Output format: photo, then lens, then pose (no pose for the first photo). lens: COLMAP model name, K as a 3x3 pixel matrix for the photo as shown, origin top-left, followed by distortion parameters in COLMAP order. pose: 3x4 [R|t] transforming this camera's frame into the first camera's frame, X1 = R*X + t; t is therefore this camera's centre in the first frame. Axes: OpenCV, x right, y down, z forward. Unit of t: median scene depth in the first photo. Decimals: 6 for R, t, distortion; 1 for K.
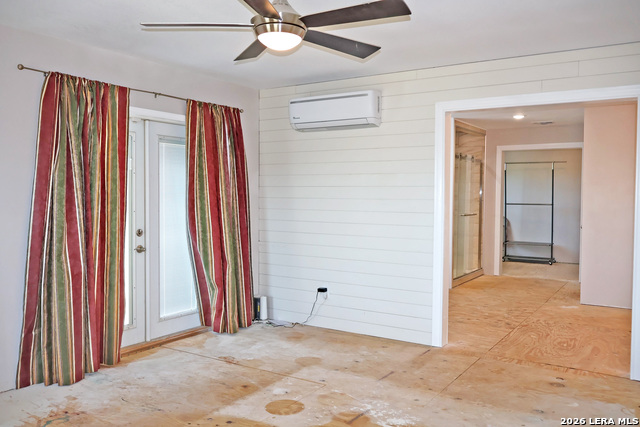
lens RADIAL K [[539.8, 0, 318.7], [0, 539.8, 212.5], [0, 0, 1]] dist [0.006642, 0.003622]
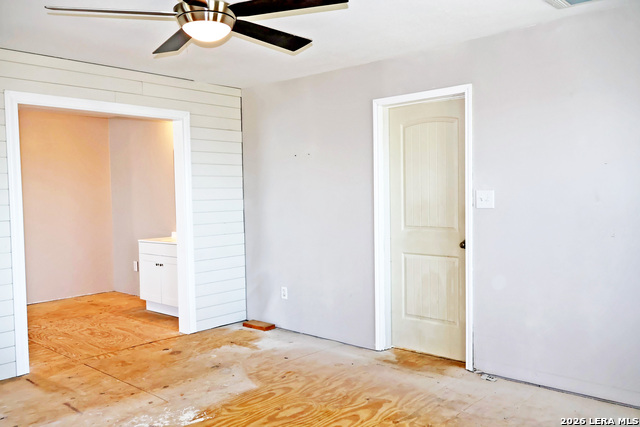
lens RADIAL K [[539.8, 0, 319.9], [0, 539.8, 213.9], [0, 0, 1]] dist [0.006642, 0.003622]
pose [[0.156952, -0.050590, 0.986310, -0.689590], [0.052438, 0.997705, 0.042830, -0.025373], [-0.986213, 0.044998, 0.159244, 0.482997]]
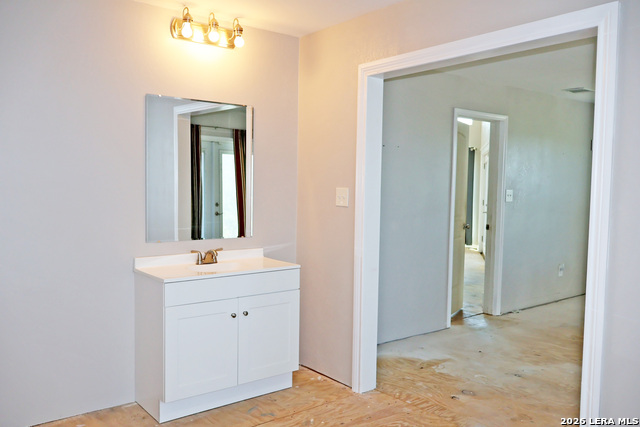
lens RADIAL K [[539.8, 0, 319.4], [0, 539.8, 213.5], [0, 0, 1]] dist [0.006642, 0.003622]
pose [[-0.946842, -0.035926, 0.319686, 0.402352], [-0.009296, 0.996385, 0.084442, -0.066272], [-0.321564, 0.076982, -0.943753, 1.962429]]
